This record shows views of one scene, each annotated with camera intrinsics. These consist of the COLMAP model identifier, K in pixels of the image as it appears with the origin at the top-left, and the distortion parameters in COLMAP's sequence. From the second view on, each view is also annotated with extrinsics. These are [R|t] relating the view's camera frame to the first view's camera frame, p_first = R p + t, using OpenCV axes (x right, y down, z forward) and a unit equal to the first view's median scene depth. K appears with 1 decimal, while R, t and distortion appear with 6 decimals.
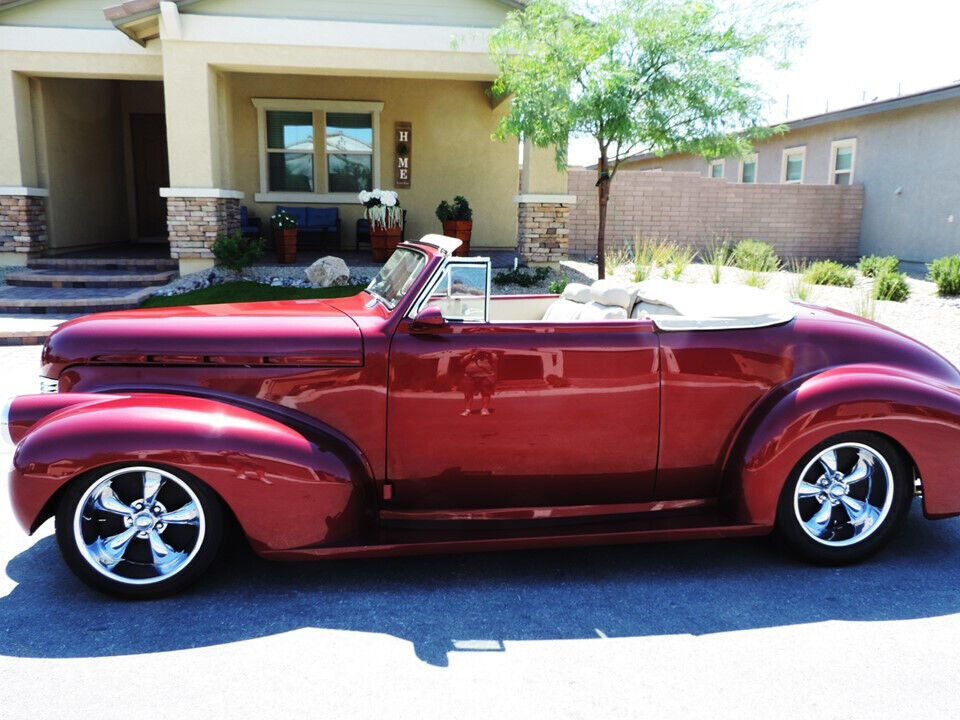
lens RADIAL K [[812.7, 0, 480.0], [0, 812.7, 360.0], [0, 0, 1]] dist [-0.012353, -0.004290]
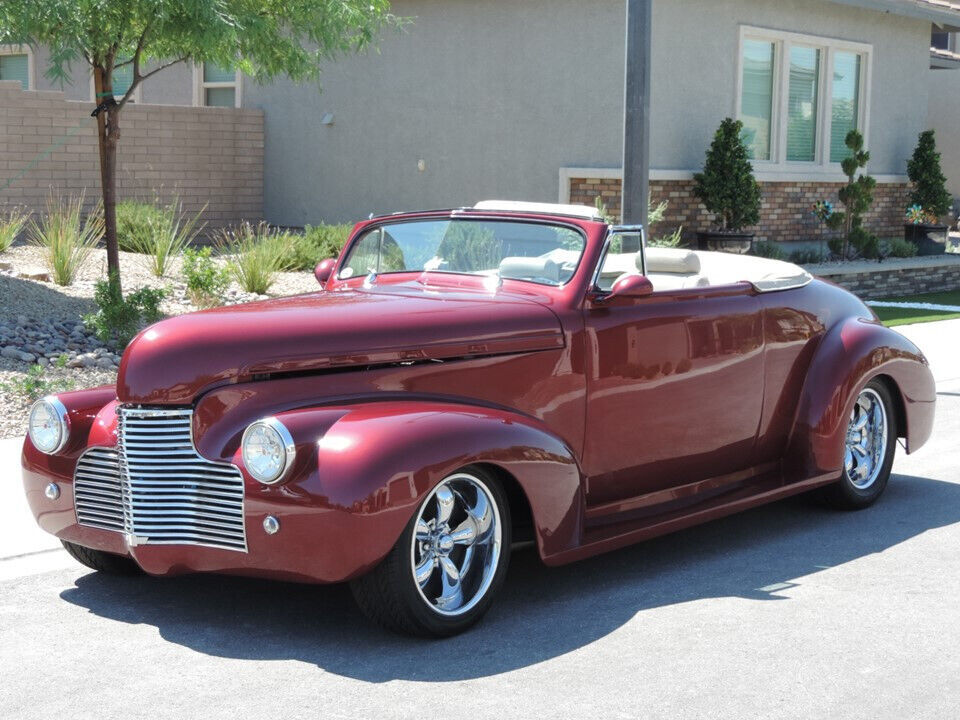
lens RADIAL K [[1959.6, 0, 480.0], [0, 1959.6, 360.0], [0, 0, 1]] dist [-0.049496, -0.526784]
pose [[0.694022, -0.071269, 0.716418, -0.476848], [0.117062, 0.993017, -0.014617, 0.011512], [-0.710374, 0.094010, 0.697518, -0.121750]]
